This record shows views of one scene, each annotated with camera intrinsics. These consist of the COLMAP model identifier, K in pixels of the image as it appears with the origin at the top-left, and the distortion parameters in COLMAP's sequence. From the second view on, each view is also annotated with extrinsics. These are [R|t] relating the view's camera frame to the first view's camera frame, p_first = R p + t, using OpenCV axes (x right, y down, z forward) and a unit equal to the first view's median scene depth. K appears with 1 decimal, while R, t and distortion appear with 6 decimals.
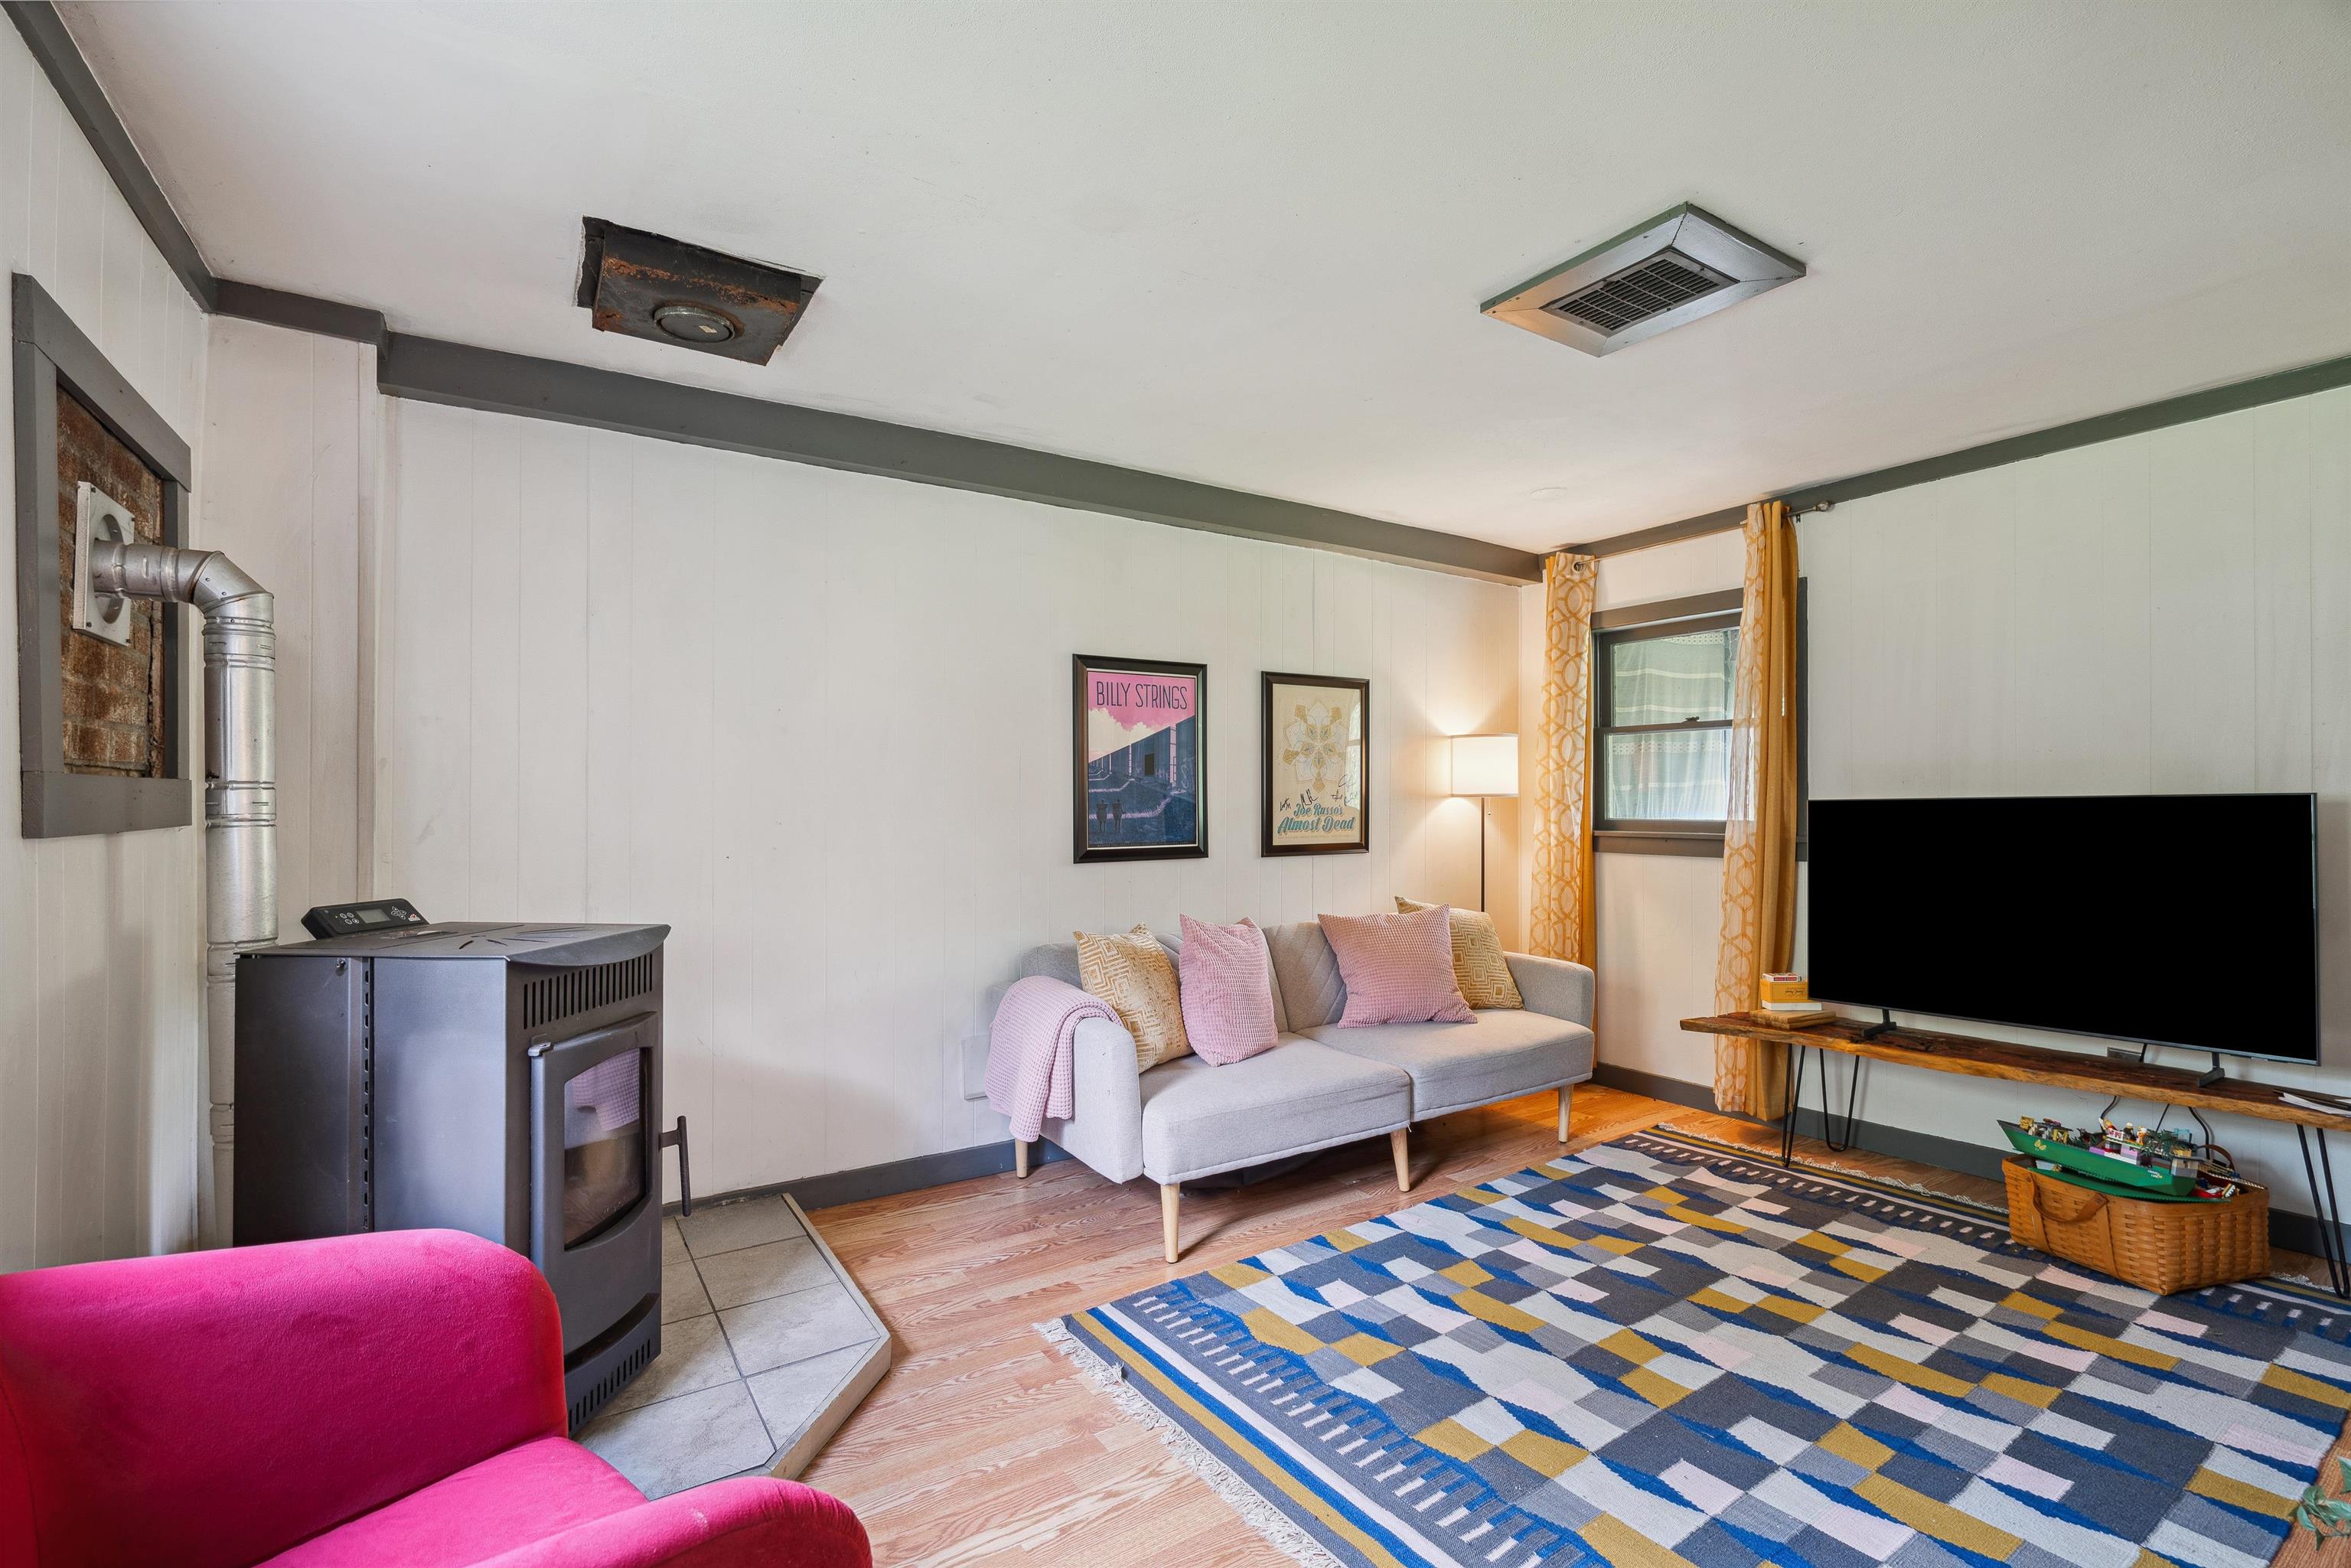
lens RADIAL K [[1070.3, 0, 1188.5], [0, 1070.3, 797.1], [0, 0, 1]] dist [-0.002563, 0.000078]
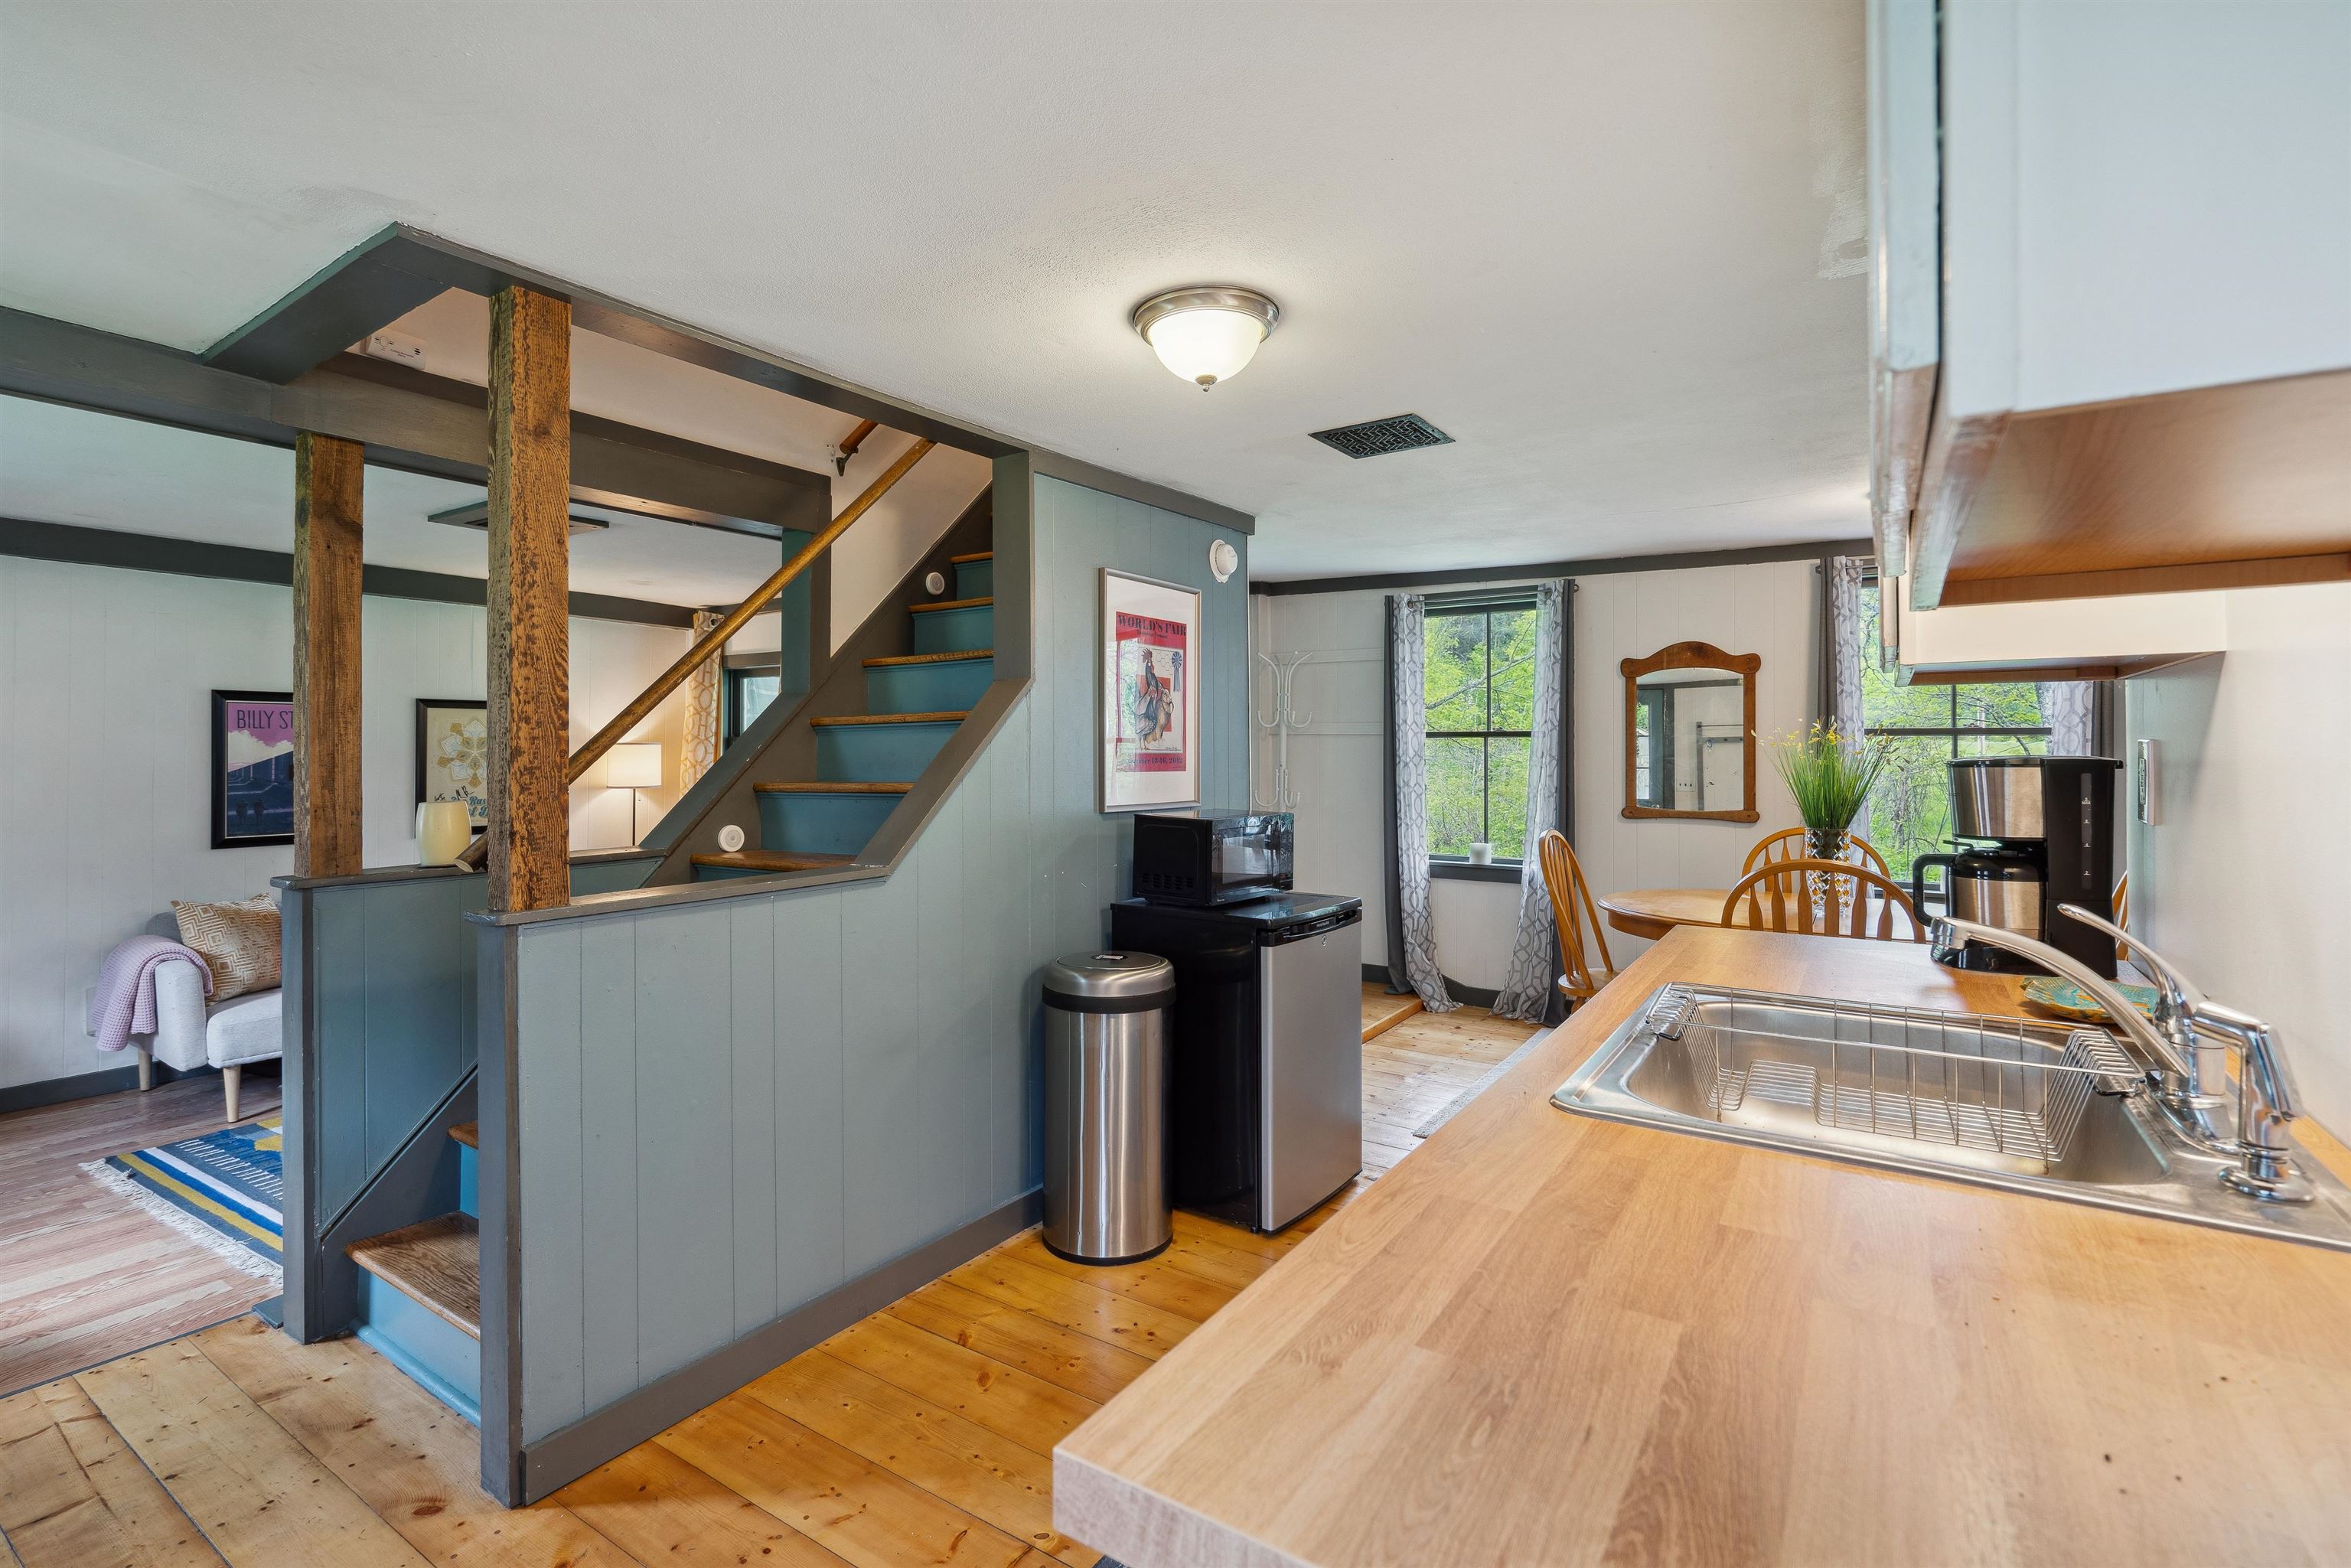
lens RADIAL K [[1070.3, 0, 1164.6], [0, 1070.3, 742.1], [0, 0, 1]] dist [-0.002563, 0.000078]
pose [[0.916334, 0.002852, 0.400404, 0.453663], [0.000875, 0.999958, -0.009124, -0.058545], [-0.400413, 0.008711, 0.916293, -0.689111]]
